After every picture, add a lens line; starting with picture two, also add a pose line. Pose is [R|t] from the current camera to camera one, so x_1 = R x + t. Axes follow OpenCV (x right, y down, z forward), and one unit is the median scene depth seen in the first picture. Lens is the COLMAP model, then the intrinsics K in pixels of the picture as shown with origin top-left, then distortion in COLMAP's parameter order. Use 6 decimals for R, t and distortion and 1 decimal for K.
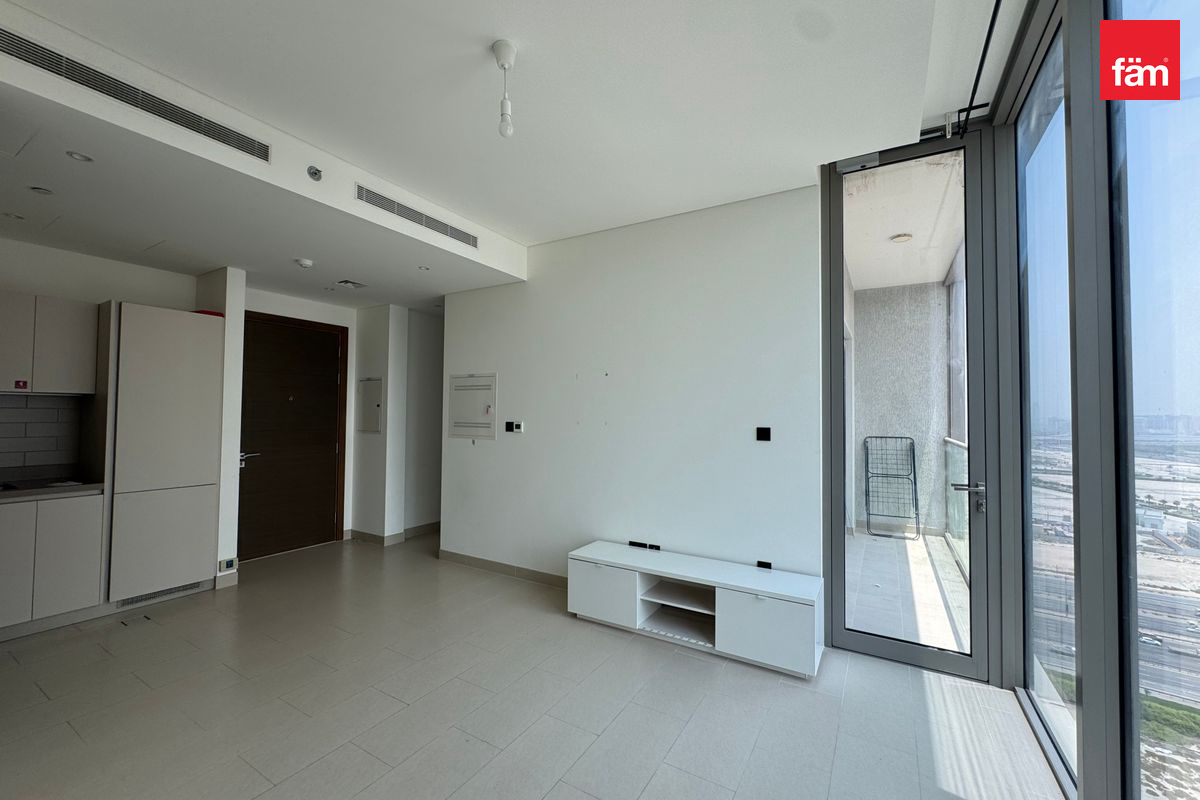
lens RADIAL K [[479.0, 0, 598.5], [0, 479.0, 399.8], [0, 0, 1]] dist [-0.005273, 0.000539]
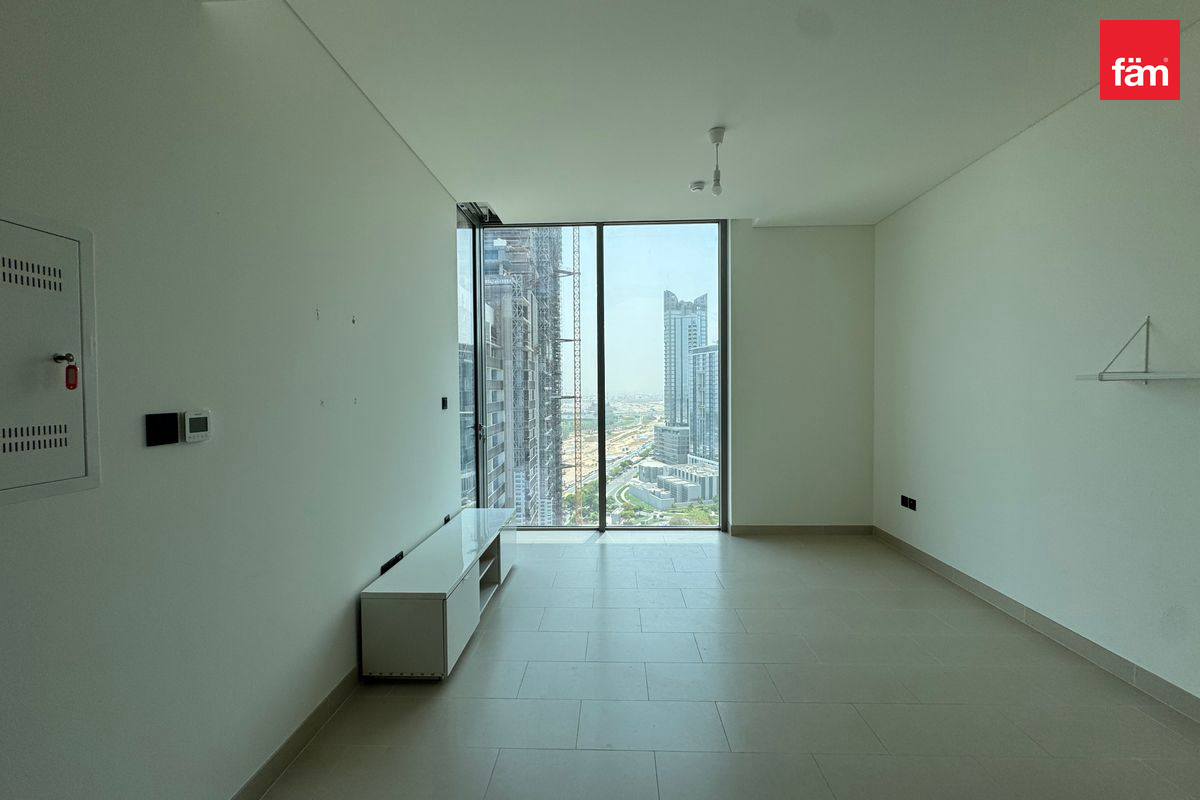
lens RADIAL K [[479.0, 0, 598.2], [0, 479.0, 400.3], [0, 0, 1]] dist [-0.005273, 0.000539]
pose [[-0.481608, -0.027275, 0.875962, -0.622629], [-0.020091, 0.999597, 0.020078, 0.027242], [-0.876156, -0.007929, -0.481962, 0.952328]]
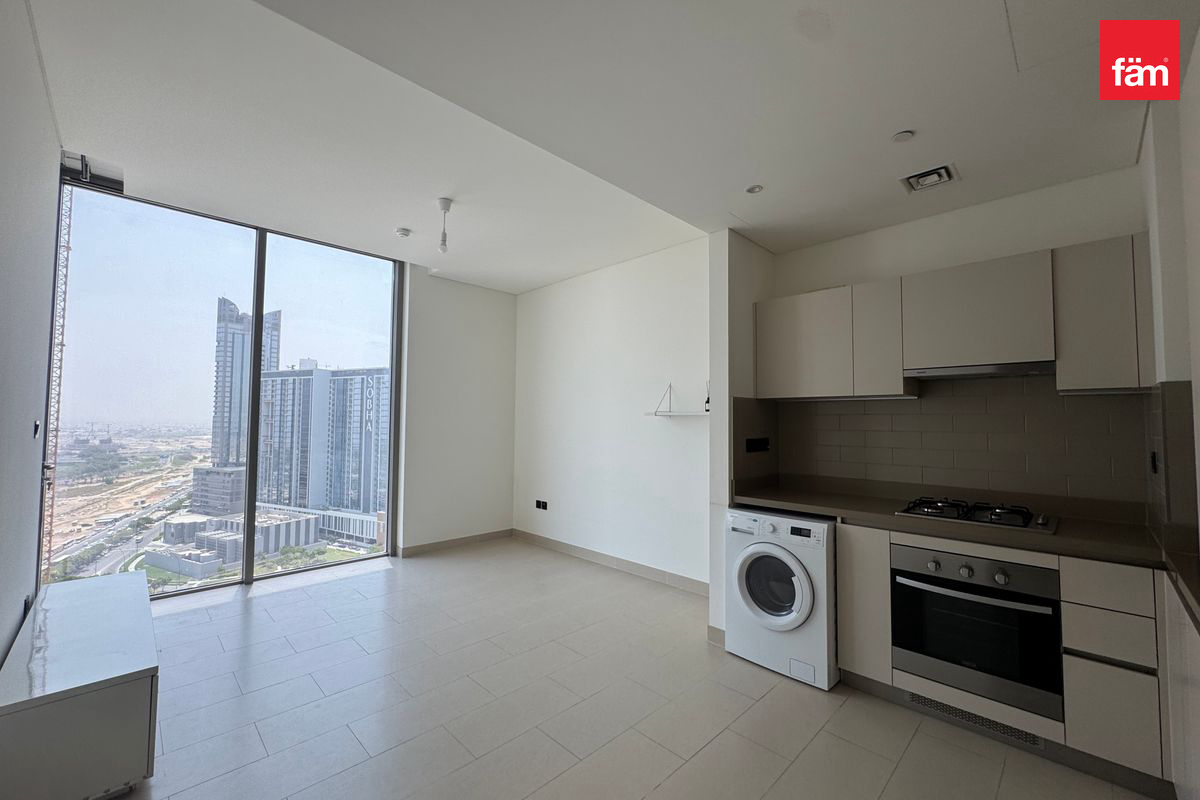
lens RADIAL K [[479.0, 0, 598.4], [0, 479.0, 399.9], [0, 0, 1]] dist [-0.005273, 0.000539]
pose [[-0.968639, -0.006122, 0.248395, -0.554528], [-0.024139, 0.997286, -0.069551, 0.043218], [-0.247295, -0.073366, -0.966159, 1.179313]]
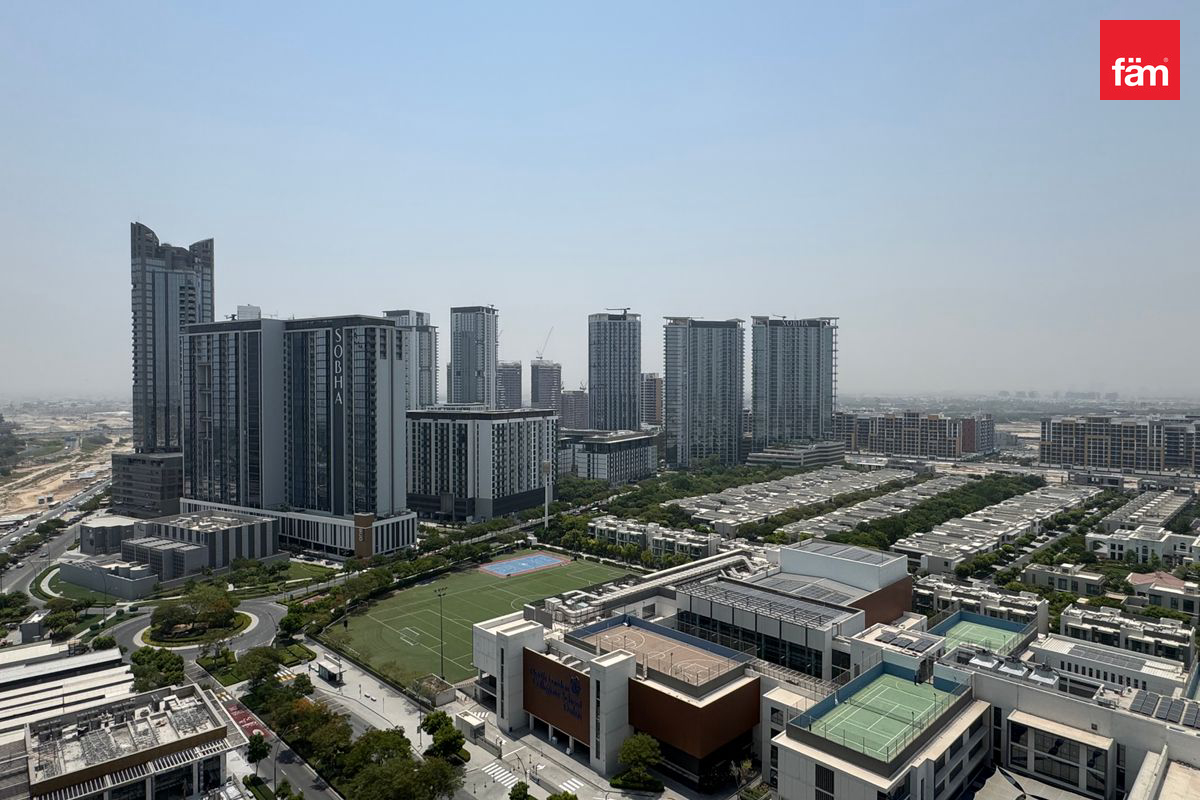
lens RADIAL K [[675.8, 0, 600.1], [0, 675.8, 400.1], [0, 0, 1]] dist [-0.004978, 0.000438]
pose [[-0.949737, -0.015630, 0.312659, 0.703571], [-0.018453, 0.999811, -0.006069, 0.044253], [-0.312505, -0.011534, -0.949846, 1.169418]]
